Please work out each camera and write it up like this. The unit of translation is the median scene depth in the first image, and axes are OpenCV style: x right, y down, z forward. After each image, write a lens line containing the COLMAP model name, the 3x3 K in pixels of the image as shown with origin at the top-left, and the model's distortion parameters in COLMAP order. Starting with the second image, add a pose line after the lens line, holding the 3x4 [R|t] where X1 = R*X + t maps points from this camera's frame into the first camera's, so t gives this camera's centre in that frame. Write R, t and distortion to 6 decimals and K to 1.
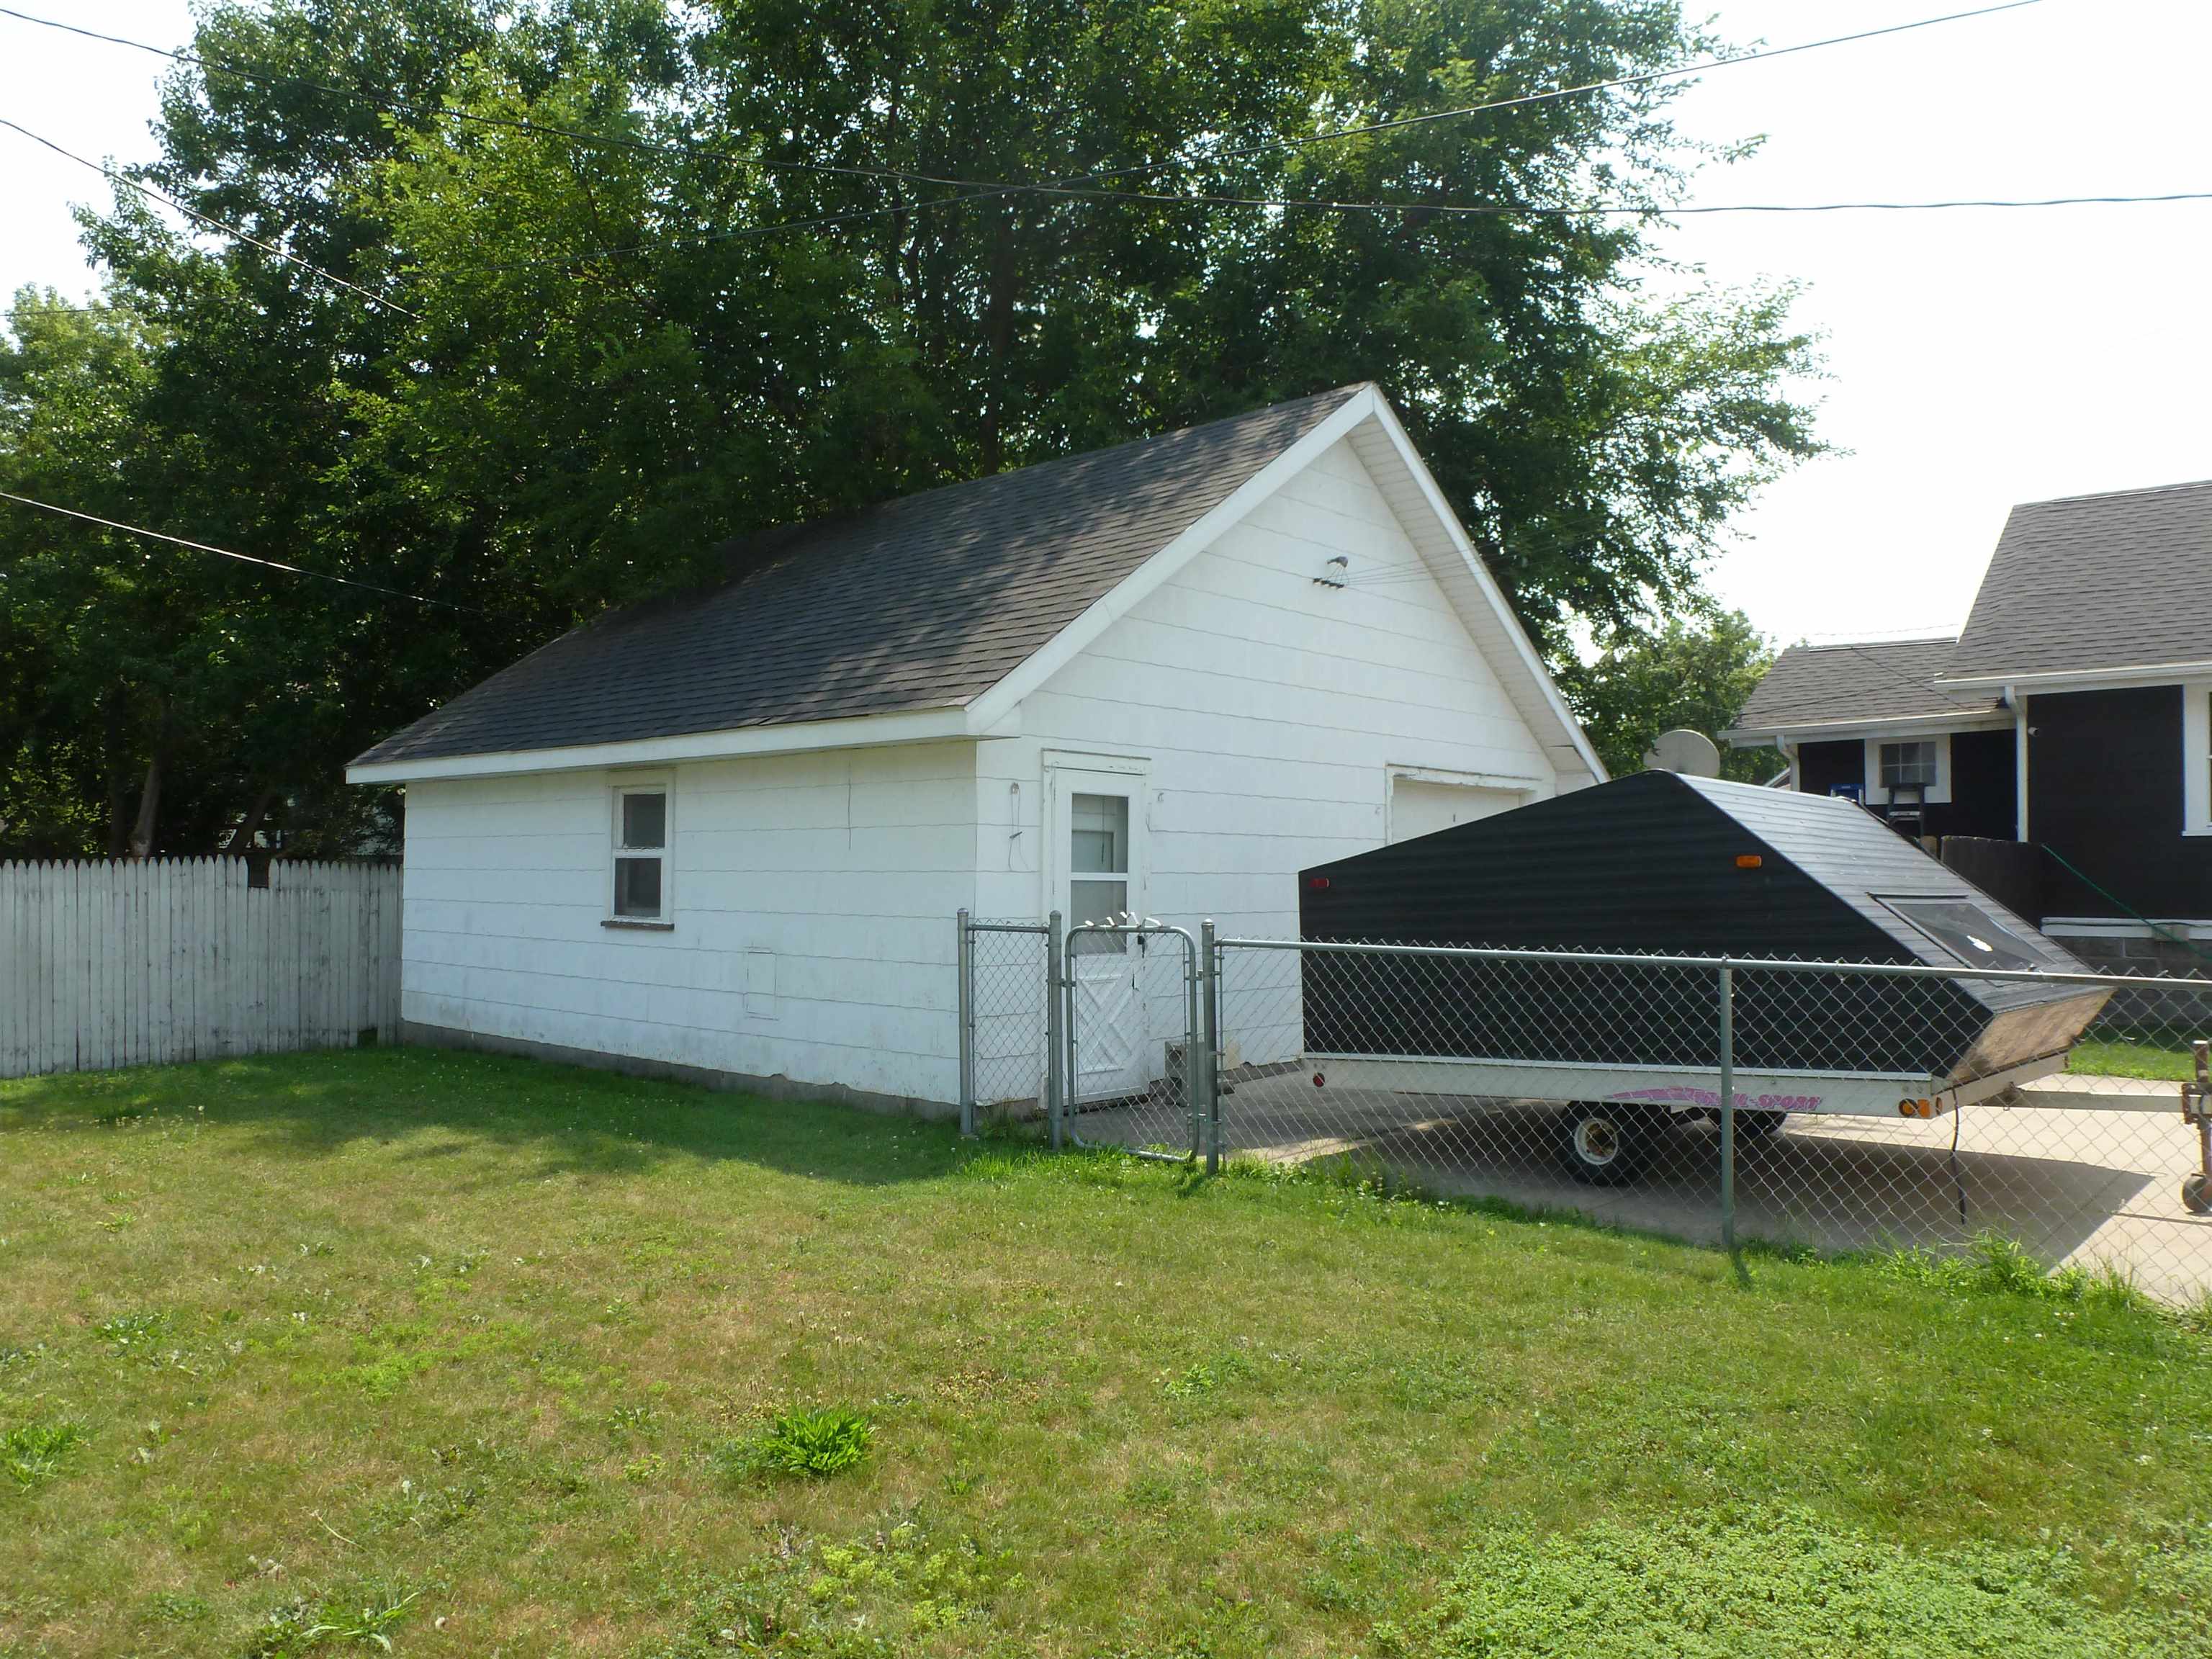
lens RADIAL K [[1597.3, 0, 1107.4], [0, 1597.3, 846.7], [0, 0, 1]] dist [-0.052656, 0.003176]
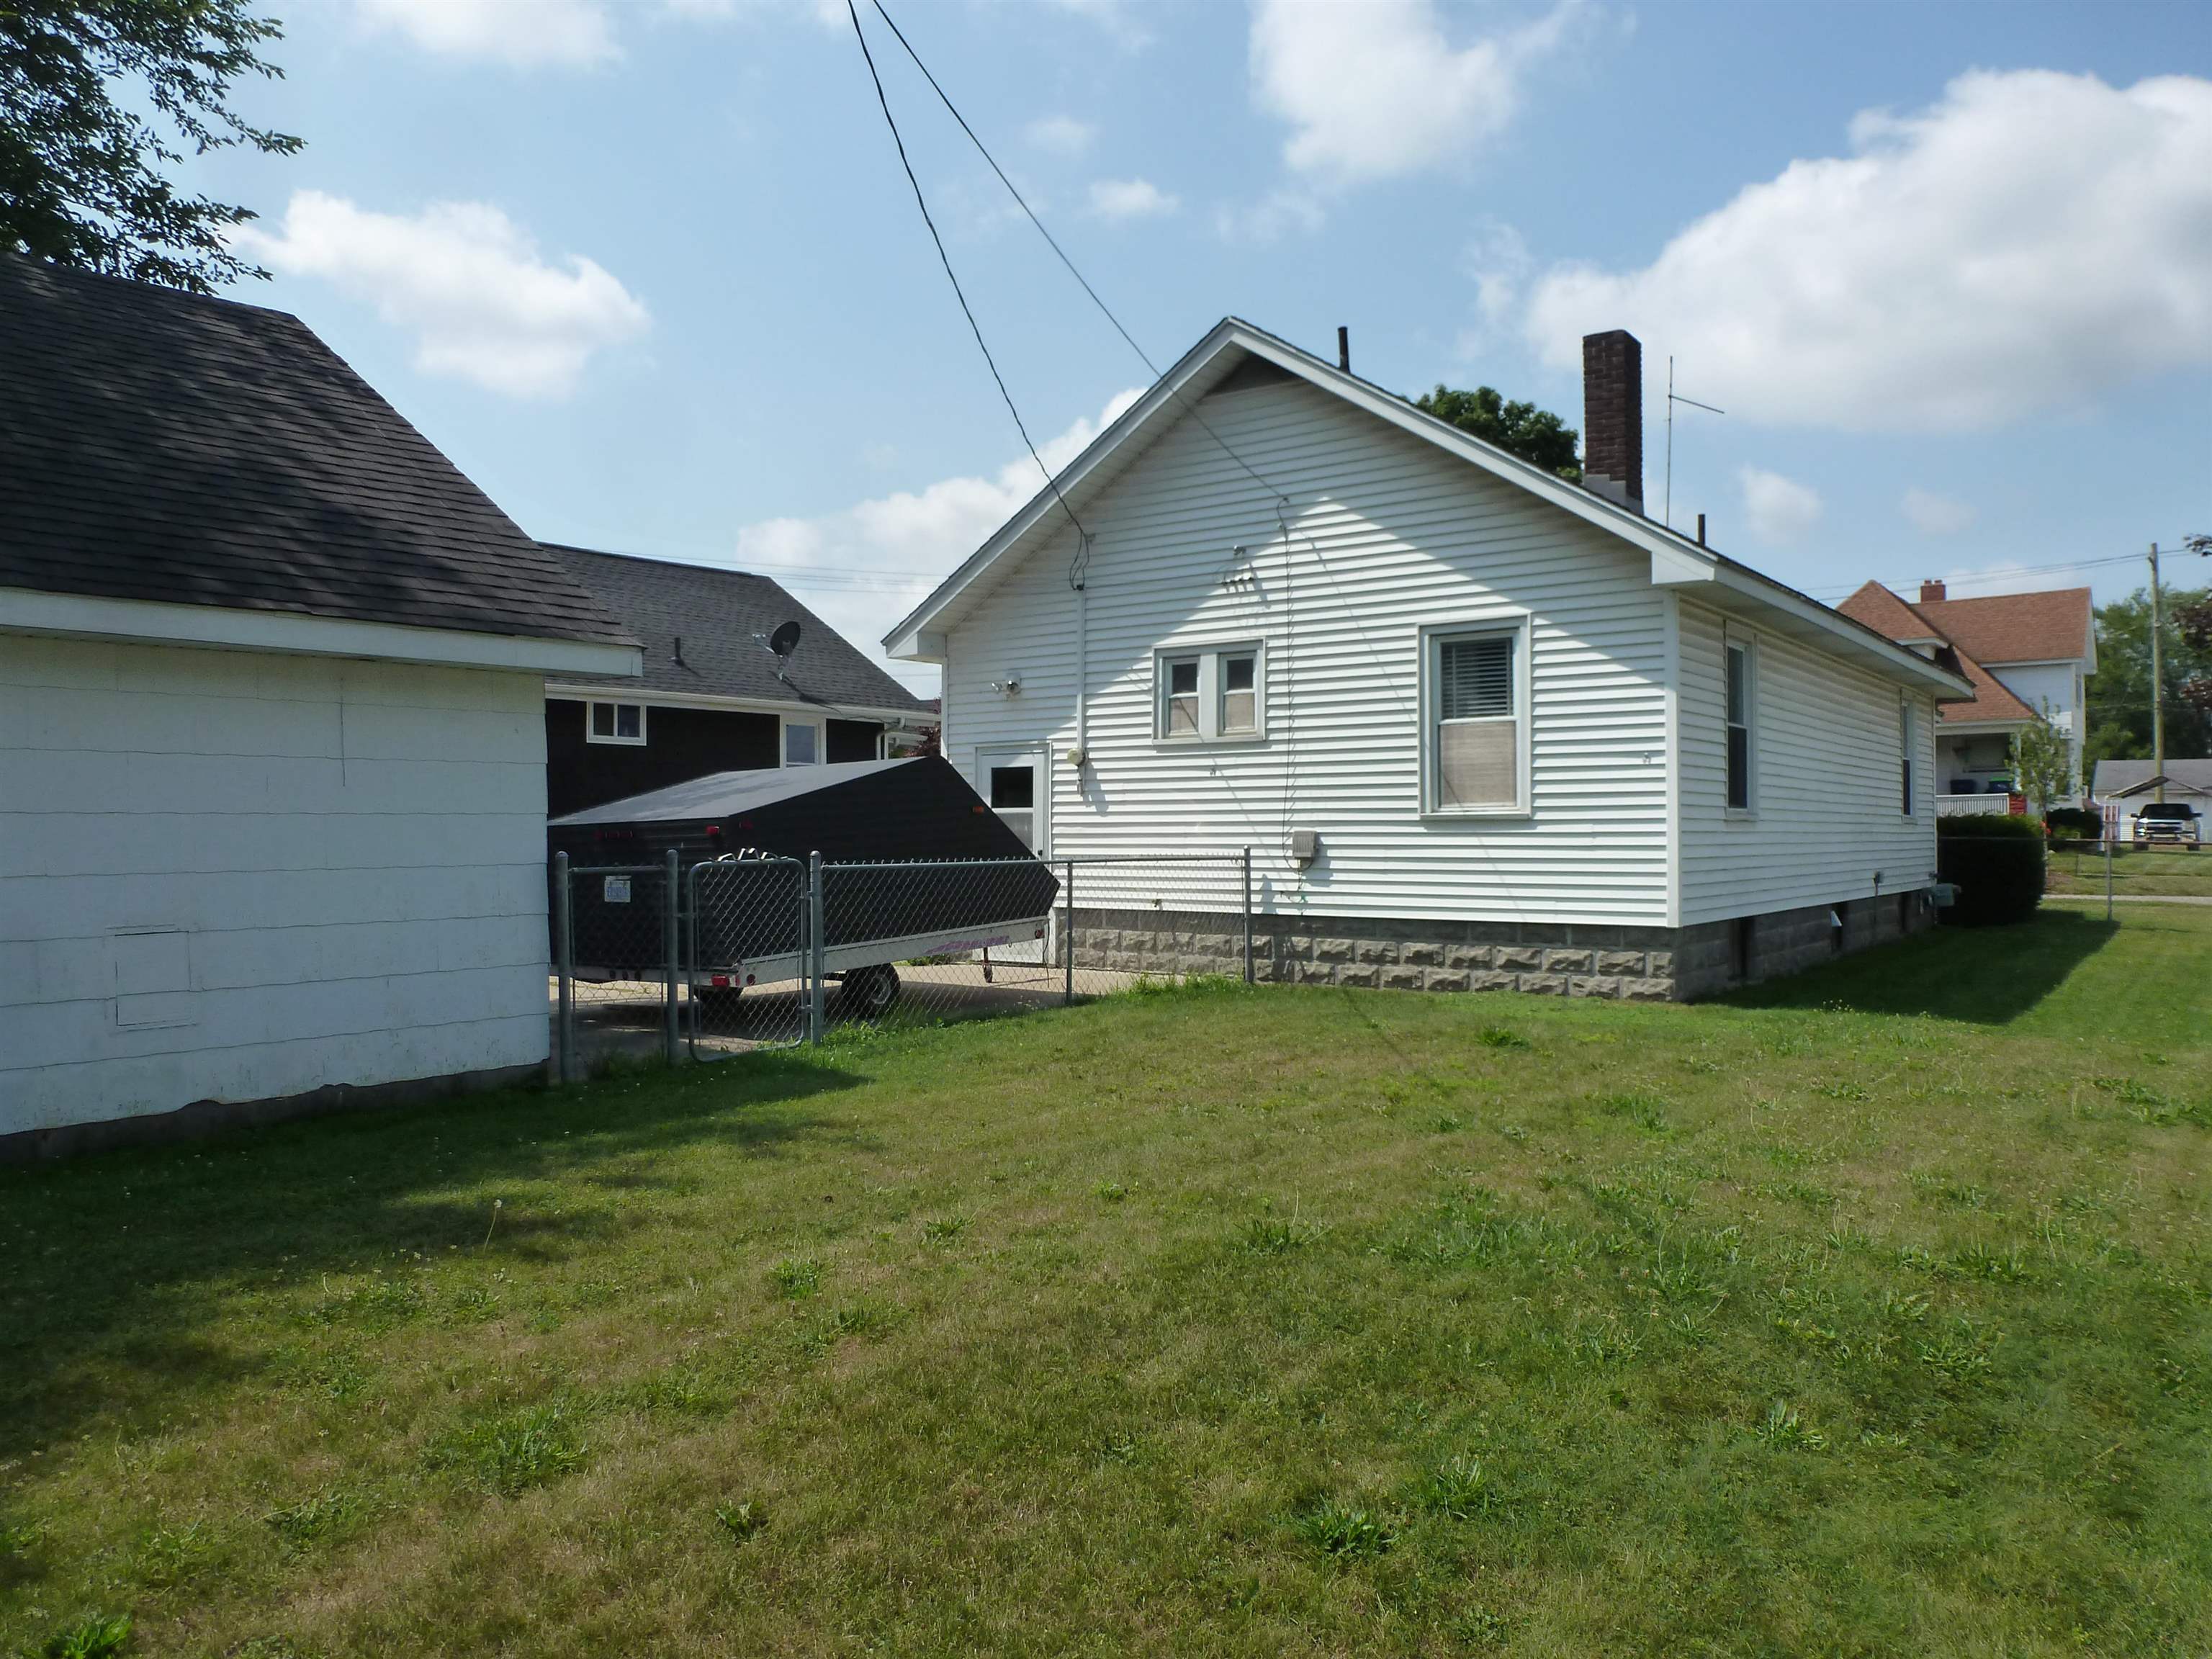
lens RADIAL K [[1597.3, 0, 1107.4], [0, 1597.3, 846.7], [0, 0, 1]] dist [-0.052656, 0.003176]
pose [[-0.077725, -0.008618, 0.996938, -0.854338], [-0.001652, 0.999962, 0.008515, 0.021600], [-0.996973, -0.000985, -0.077736, 0.602651]]
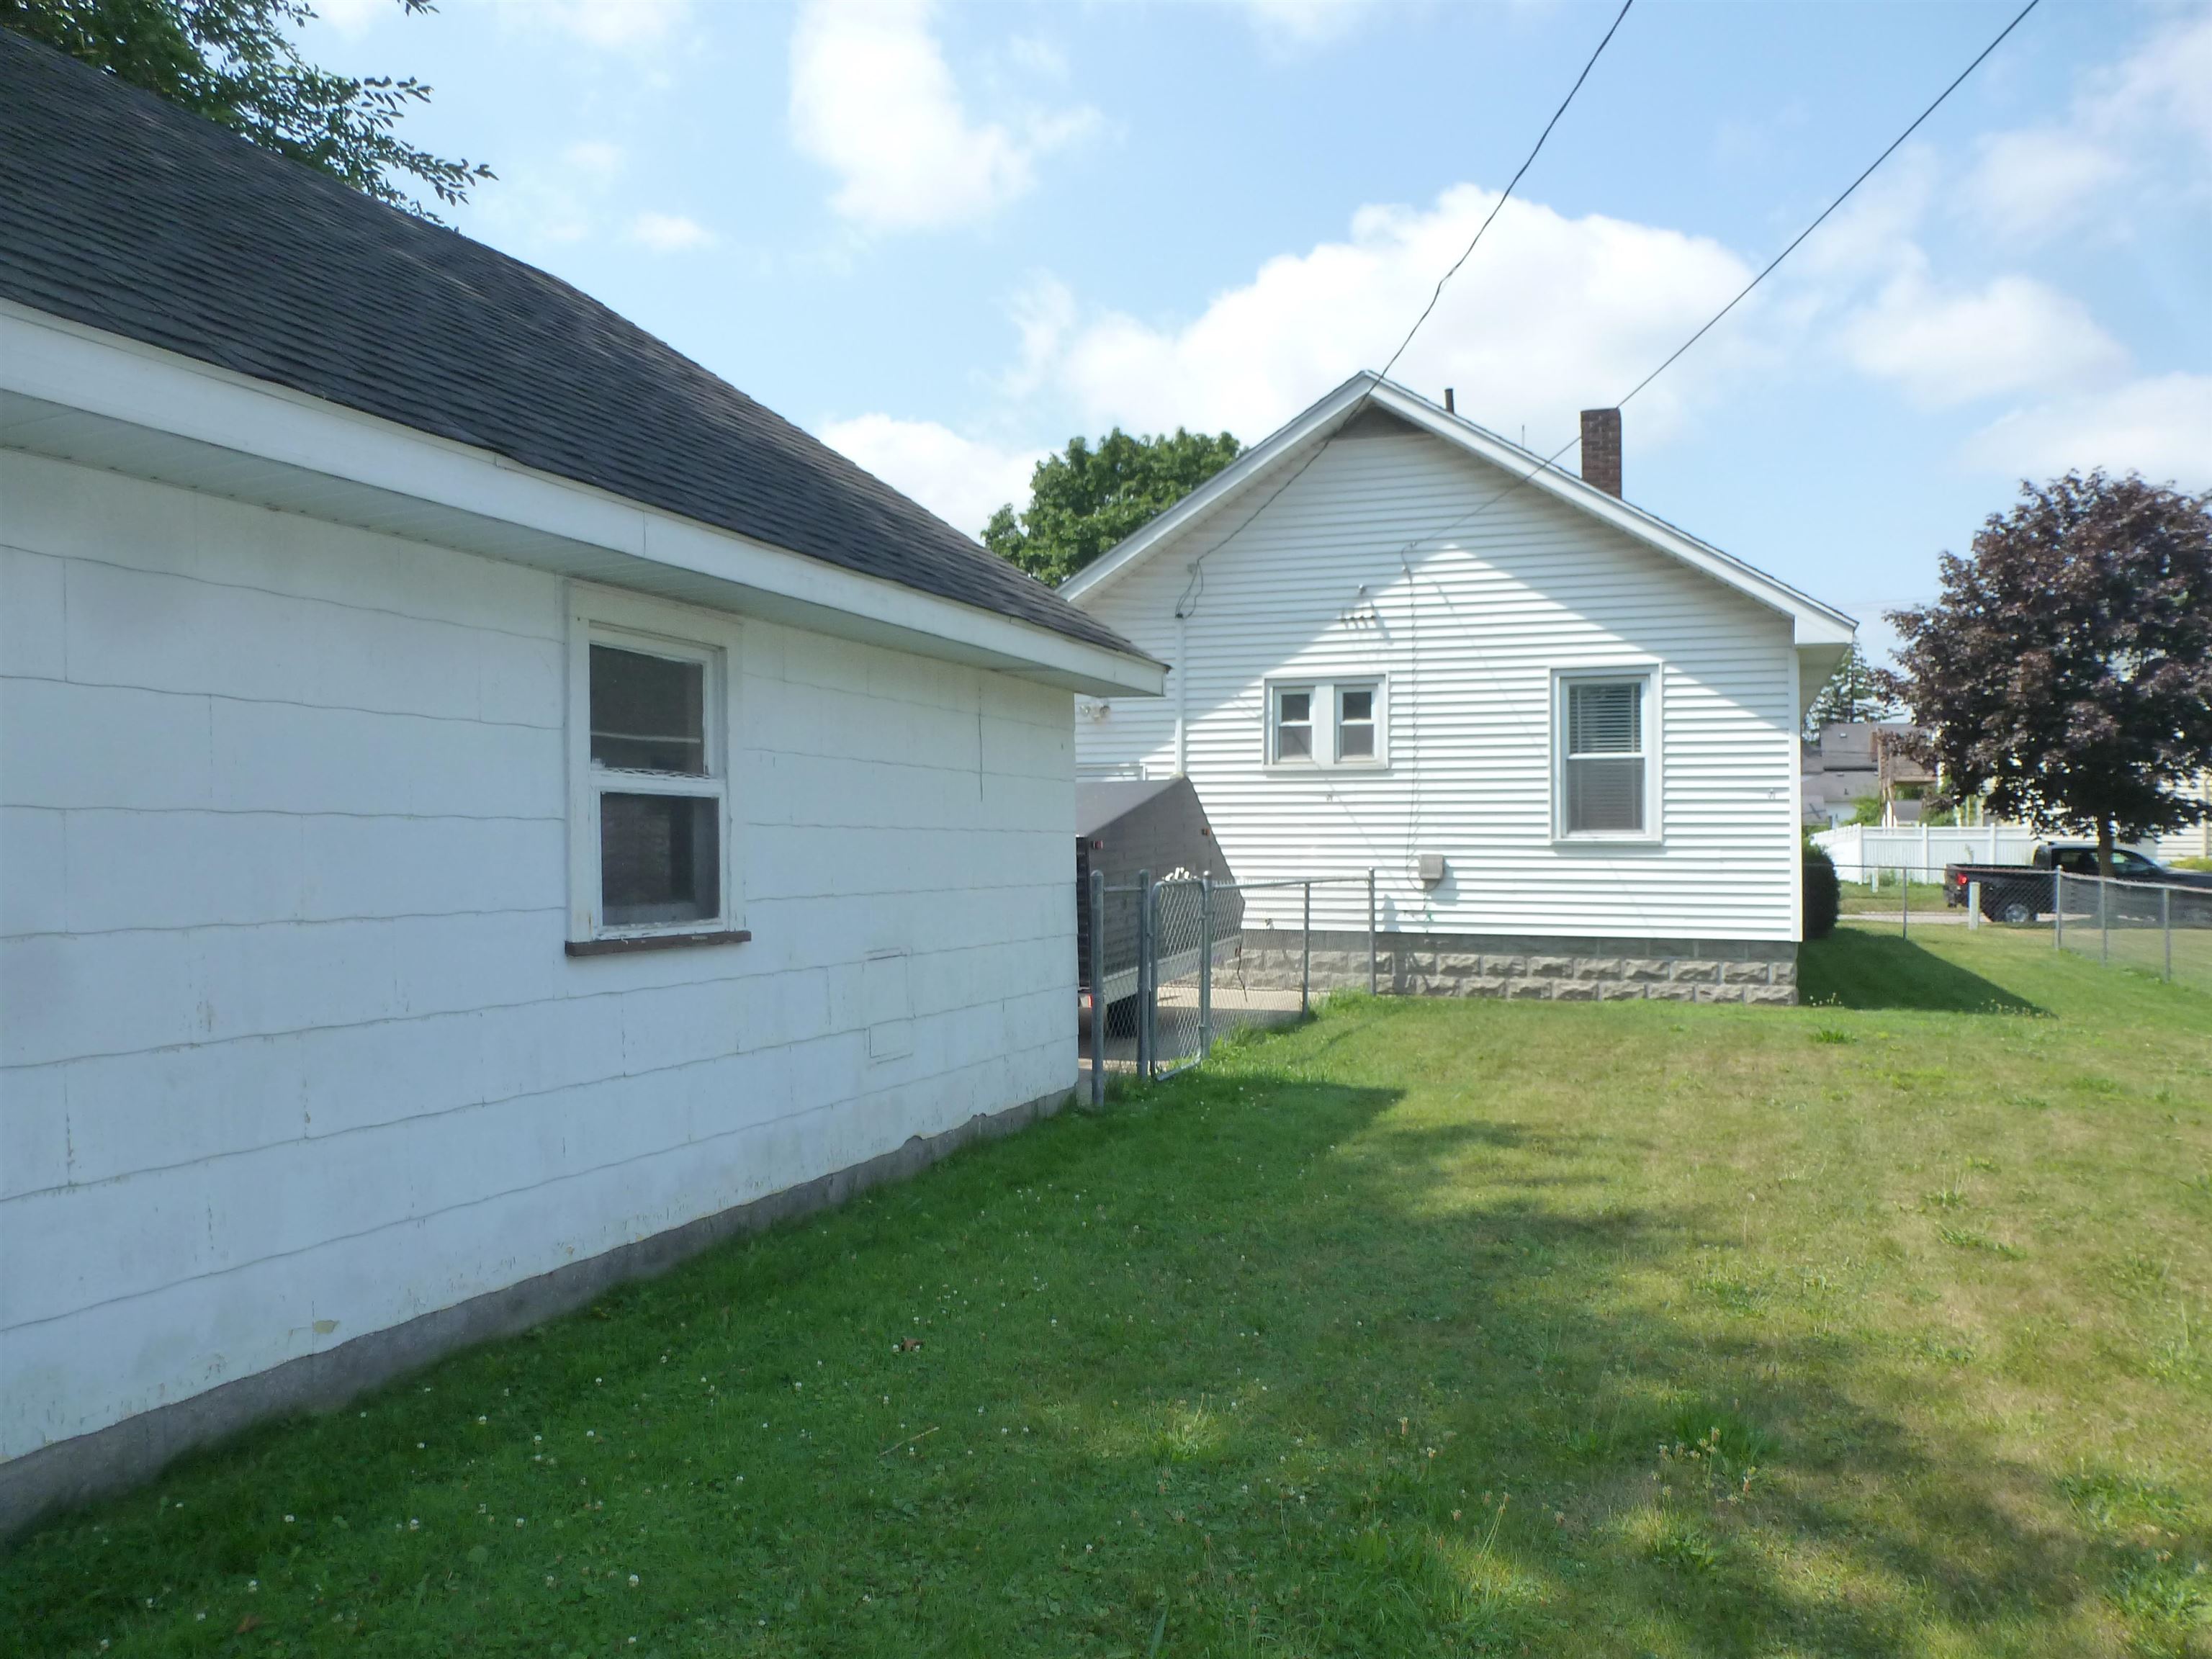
lens RADIAL K [[1597.3, 0, 1107.4], [0, 1597.3, 846.7], [0, 0, 1]] dist [-0.052656, 0.003176]
pose [[-0.344964, 0.002046, 0.938614, -0.785905], [-0.009902, 0.999934, -0.005819, 0.023939], [-0.938564, -0.011302, -0.344921, 1.062953]]
